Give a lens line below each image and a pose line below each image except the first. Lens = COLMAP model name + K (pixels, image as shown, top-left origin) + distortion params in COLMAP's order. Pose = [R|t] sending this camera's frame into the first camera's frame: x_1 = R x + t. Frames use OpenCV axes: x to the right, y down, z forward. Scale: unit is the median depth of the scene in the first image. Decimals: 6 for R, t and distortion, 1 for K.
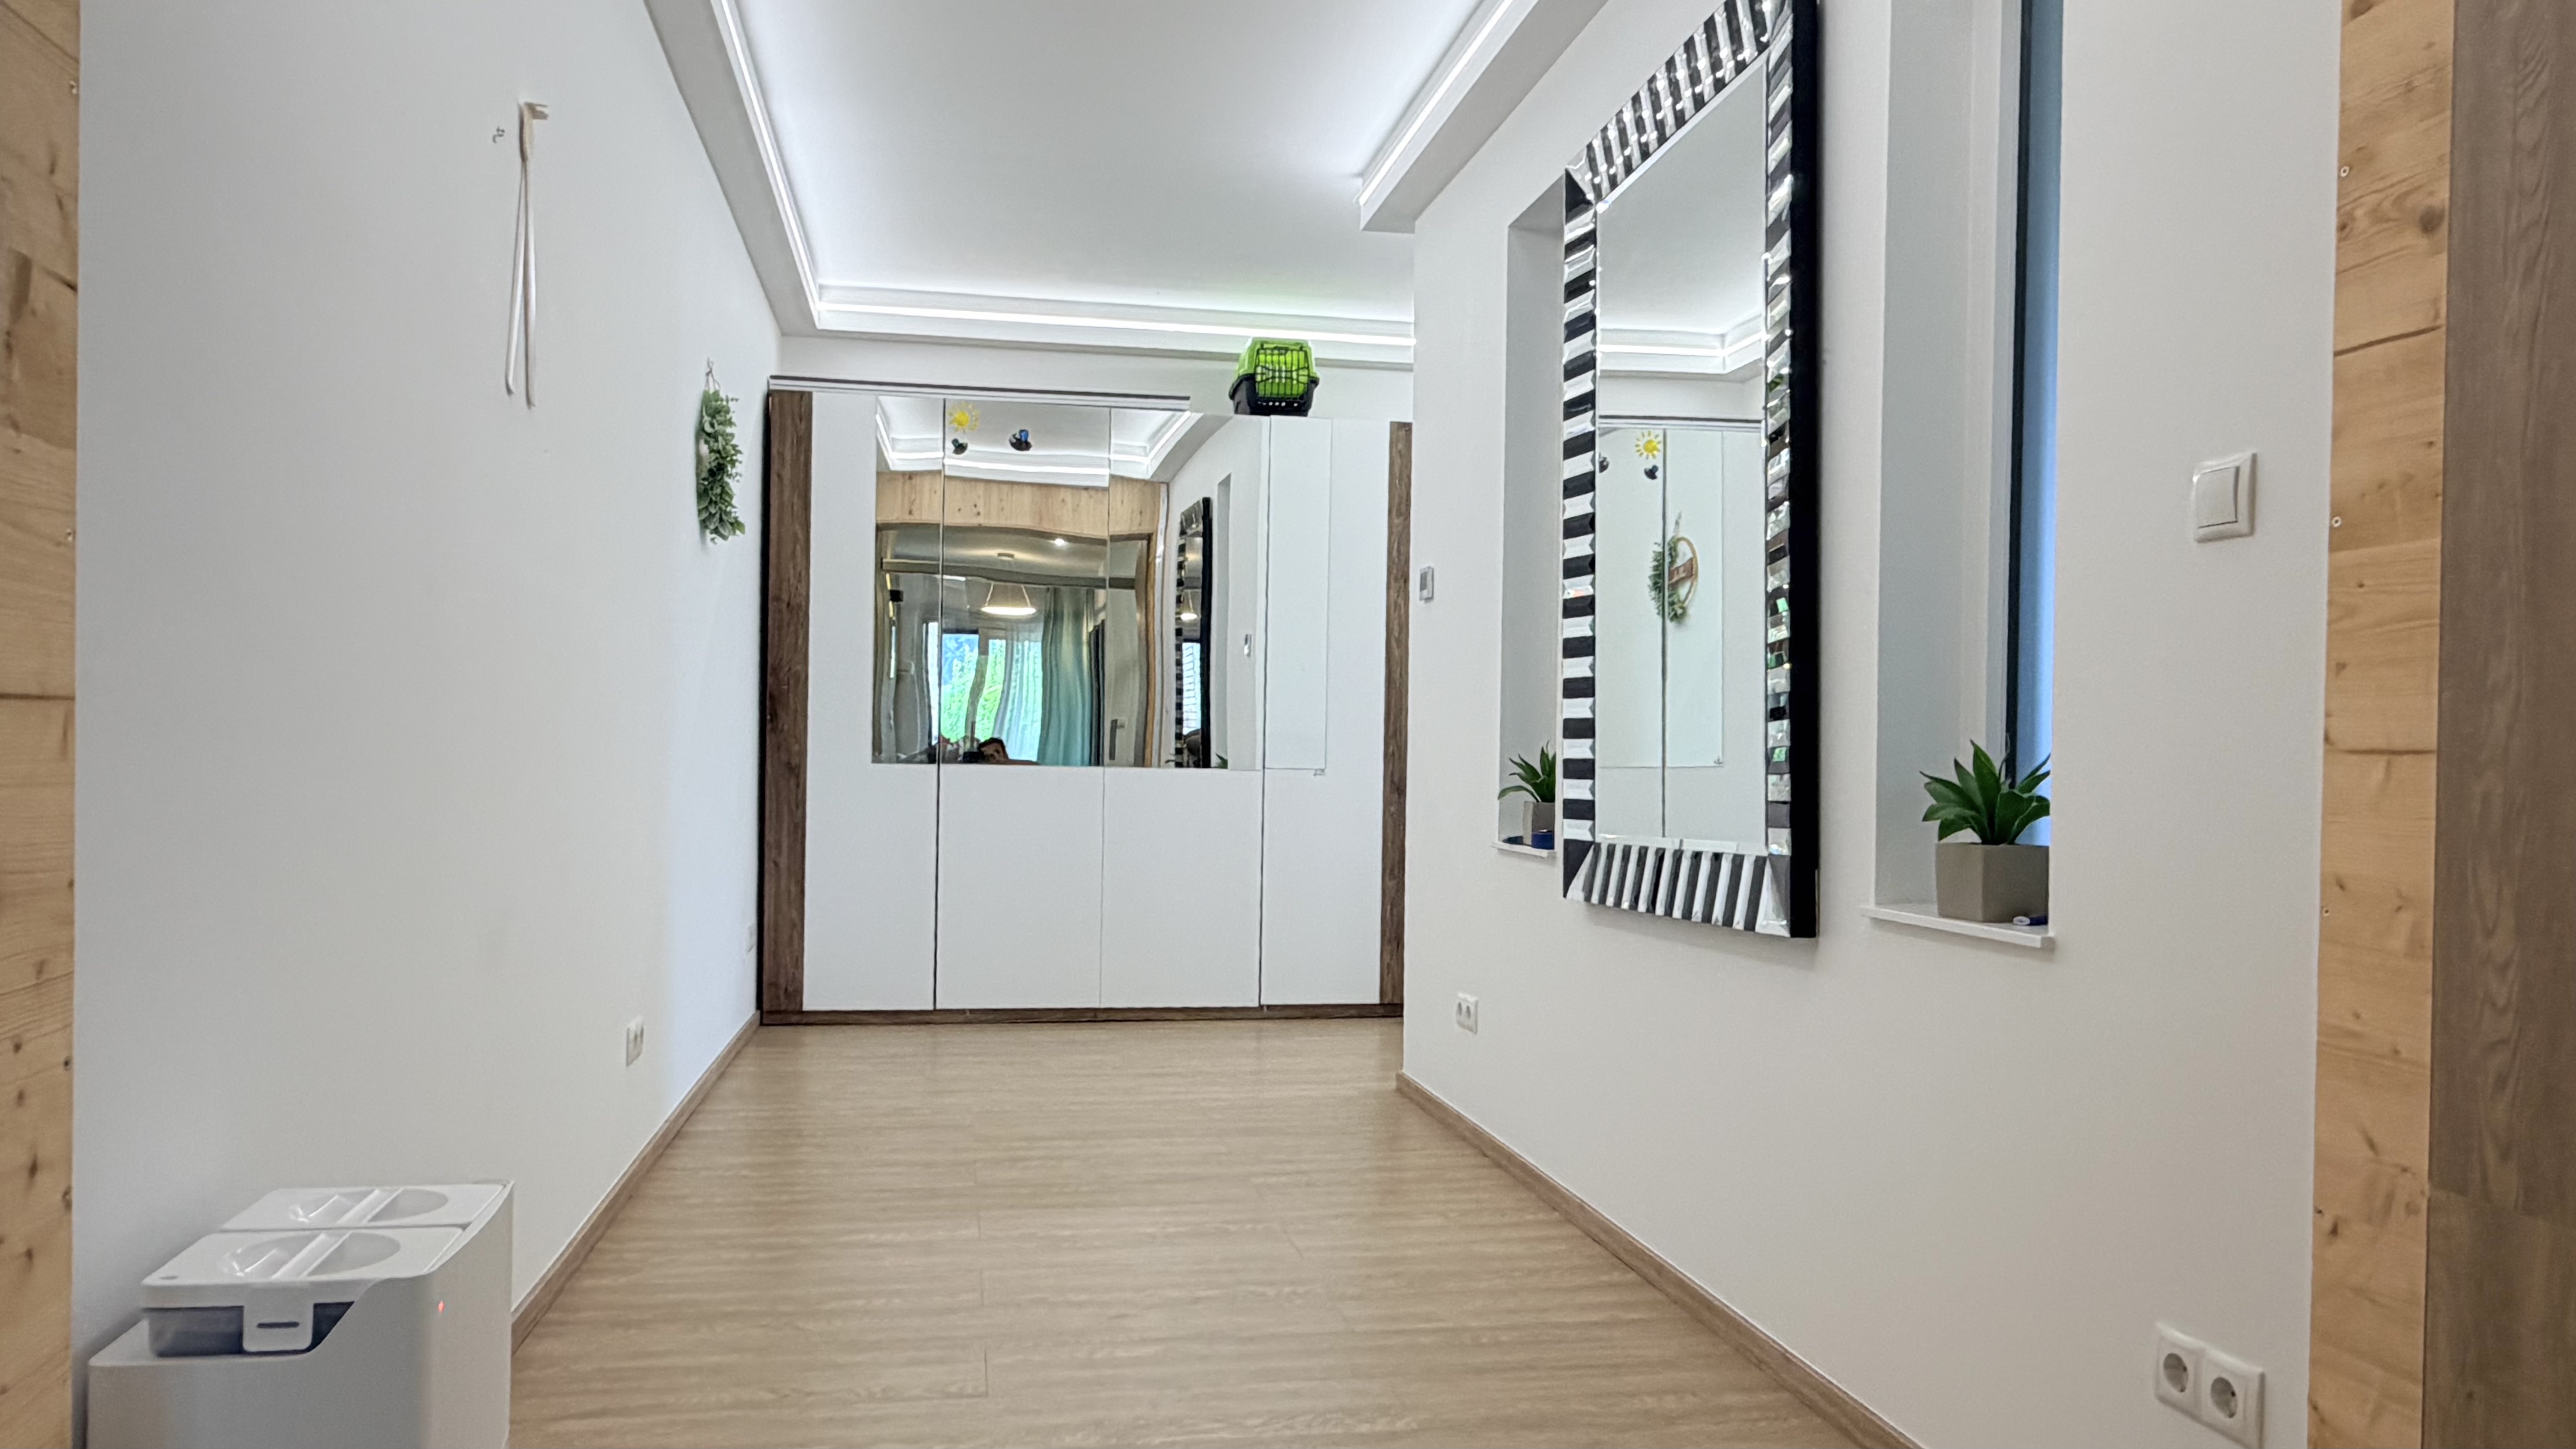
lens RADIAL K [[1728.8, 0, 1285.6], [0, 1728.8, 784.1], [0, 0, 1]] dist [-0.000048, 0.001616]
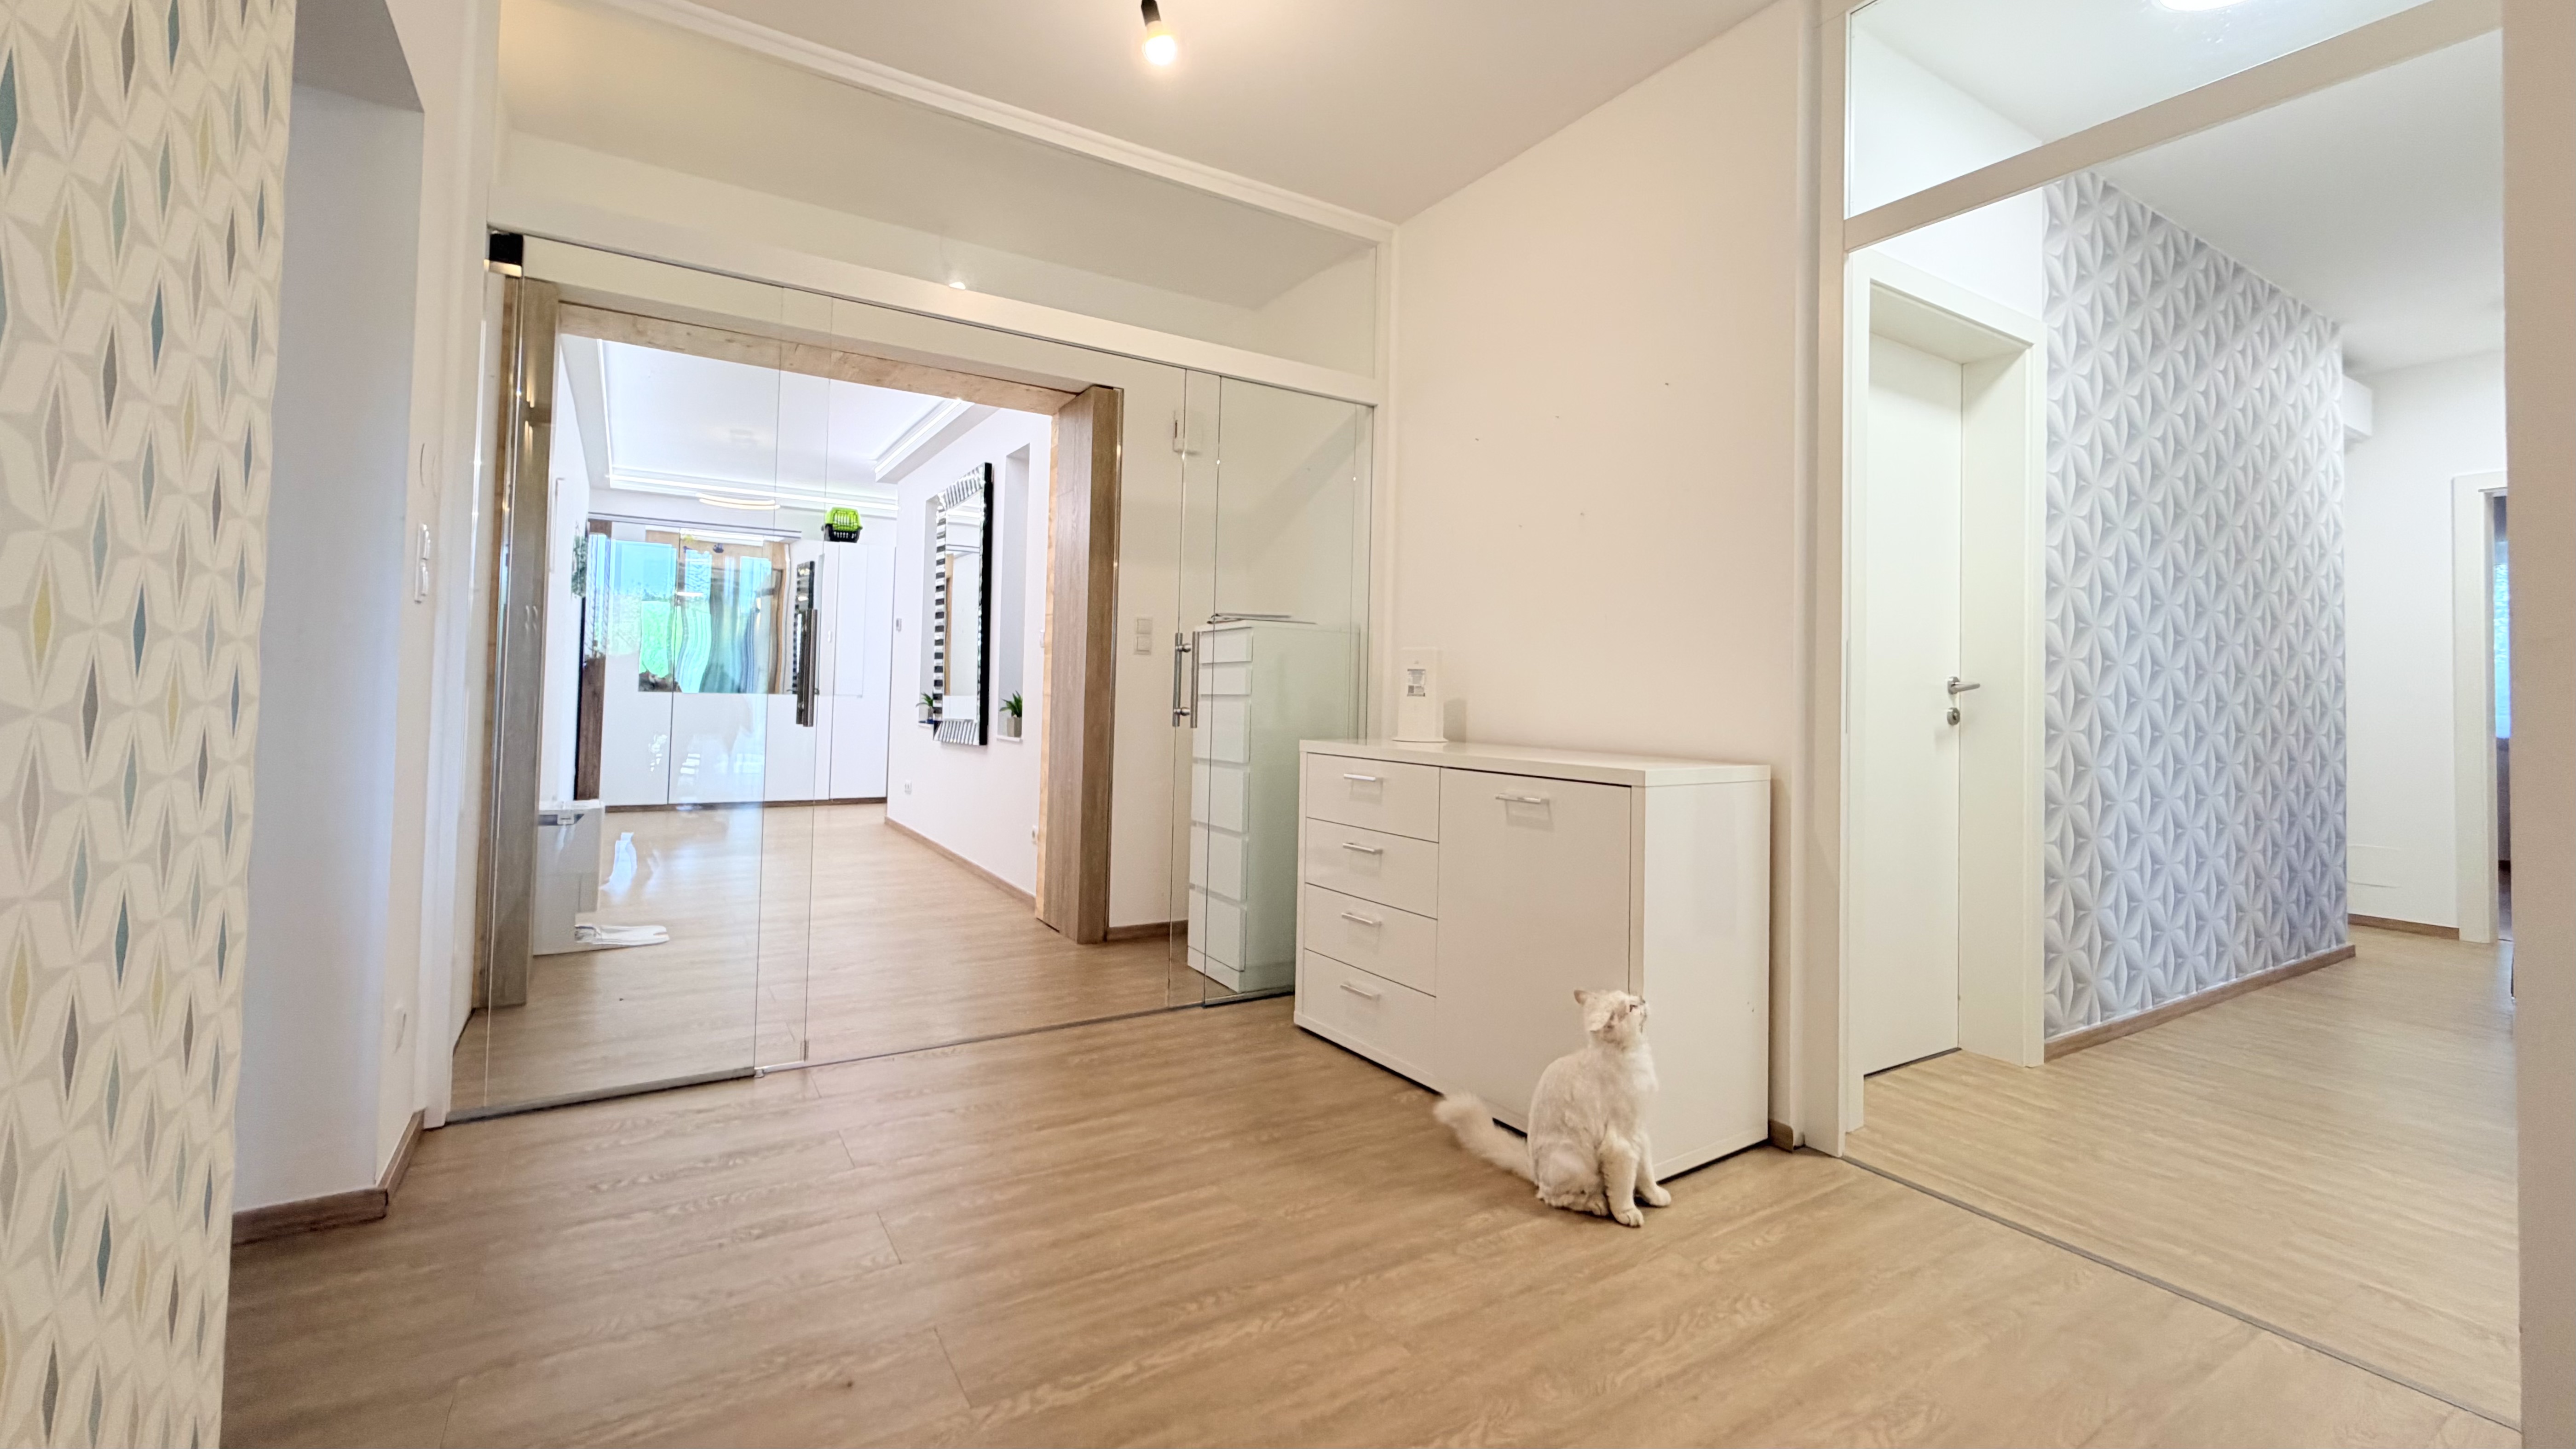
lens RADIAL K [[1051.8, 0, 1280.3], [0, 1051.8, 664.4], [0, 0, 1]] dist [-0.000618, -0.000065]
pose [[0.932912, 0.016914, 0.359708, 0.039579], [-0.003083, 0.999235, -0.038989, 0.002820], [-0.360092, 0.035264, 0.932250, -0.538492]]
